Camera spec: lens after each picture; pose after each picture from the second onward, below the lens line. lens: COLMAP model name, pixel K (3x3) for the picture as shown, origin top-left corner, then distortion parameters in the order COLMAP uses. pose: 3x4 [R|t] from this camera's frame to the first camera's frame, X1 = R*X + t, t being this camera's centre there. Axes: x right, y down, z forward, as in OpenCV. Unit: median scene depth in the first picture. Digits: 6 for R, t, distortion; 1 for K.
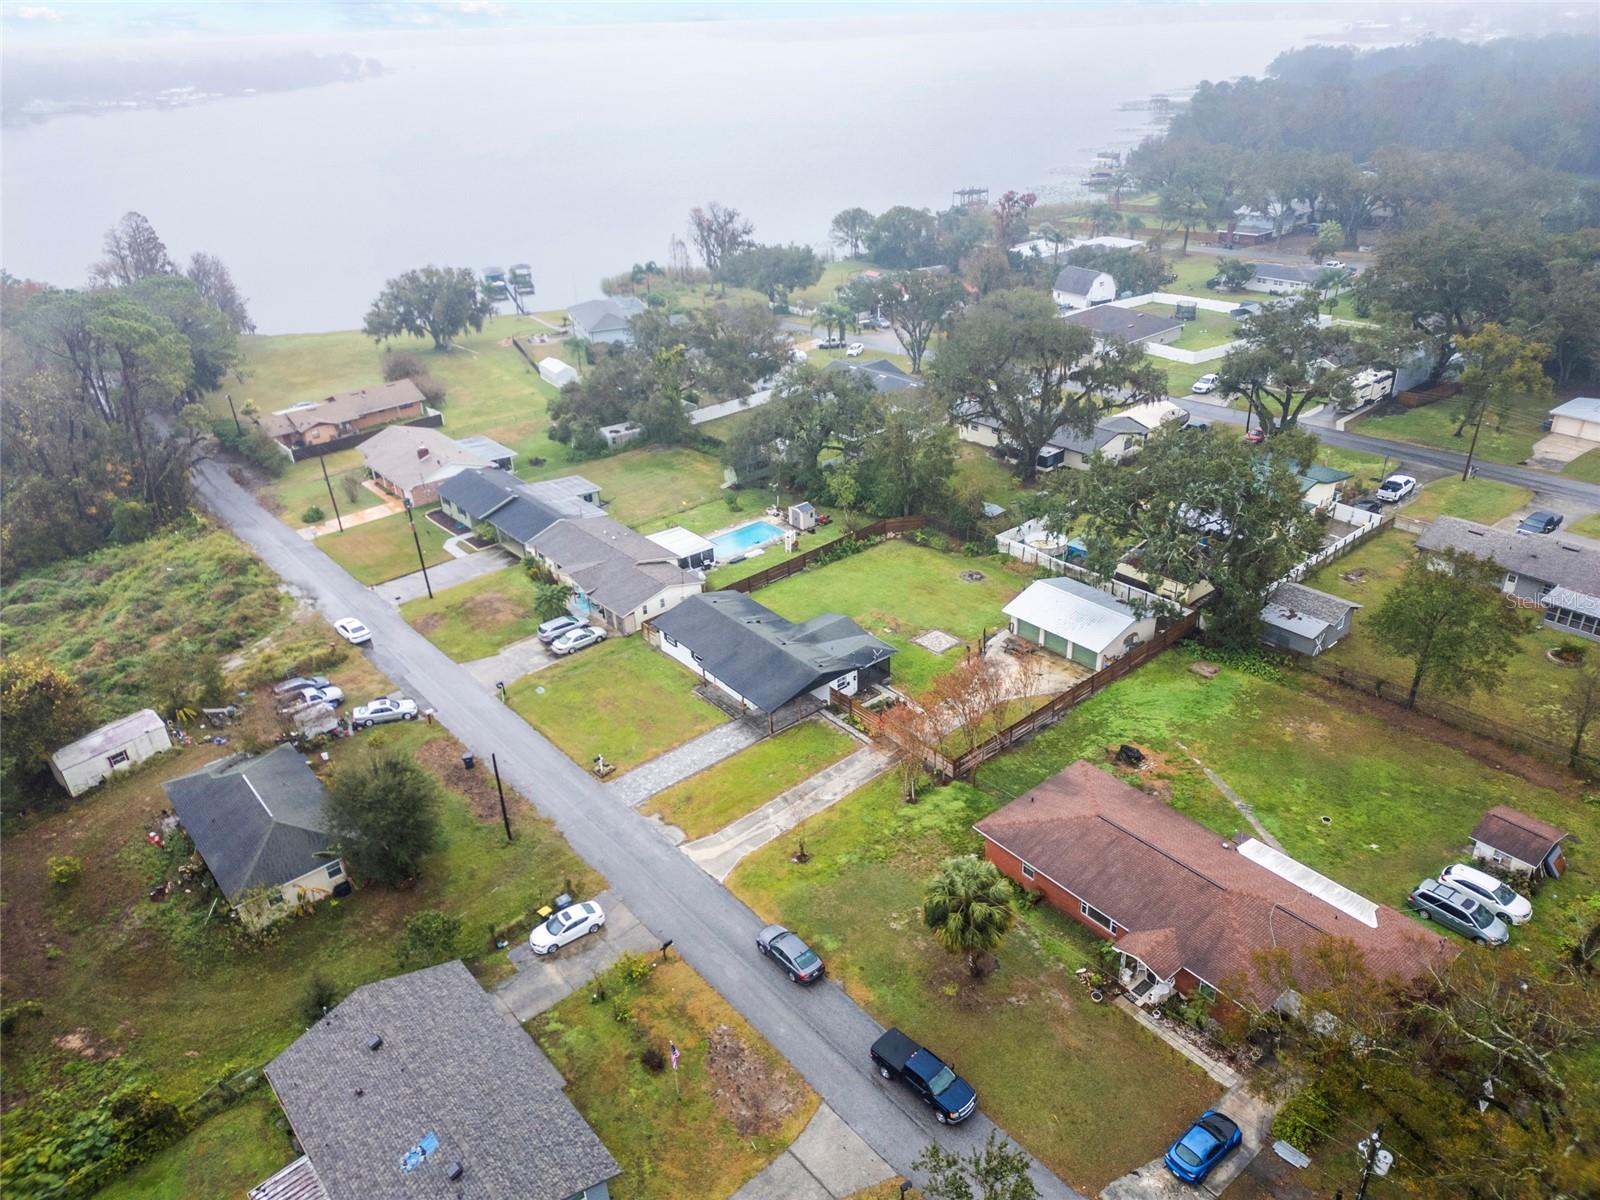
lens RADIAL K [[1108.8, 0, 800.0], [0, 1108.8, 600.0], [0, 0, 1]] dist [0.069884, -0.062906]
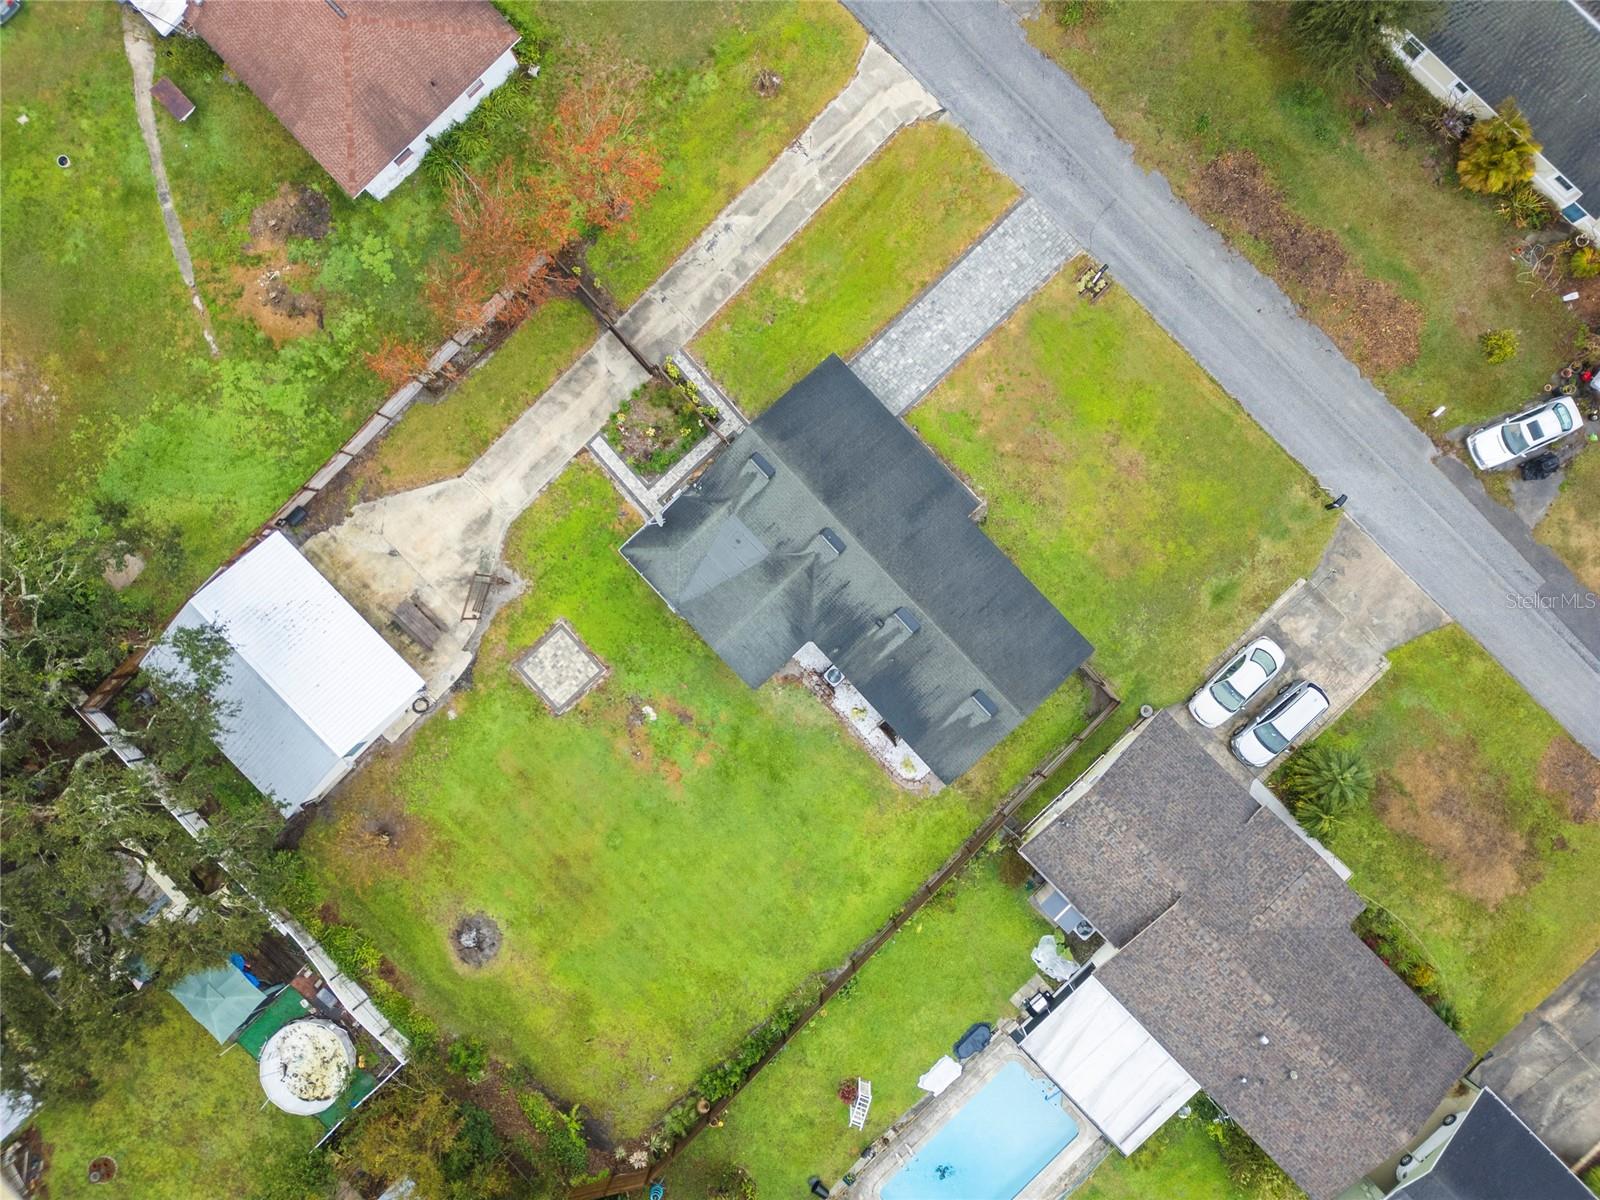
lens RADIAL K [[1108.8, 0, 800.0], [0, 1108.8, 600.0], [0, 0, 1]] dist [0.069884, -0.062906]
pose [[-0.993613, 0.072566, 0.086417, -0.044595], [0.045301, -0.444888, 0.894440, -0.431283], [0.103352, 0.892641, 0.438759, 0.732721]]
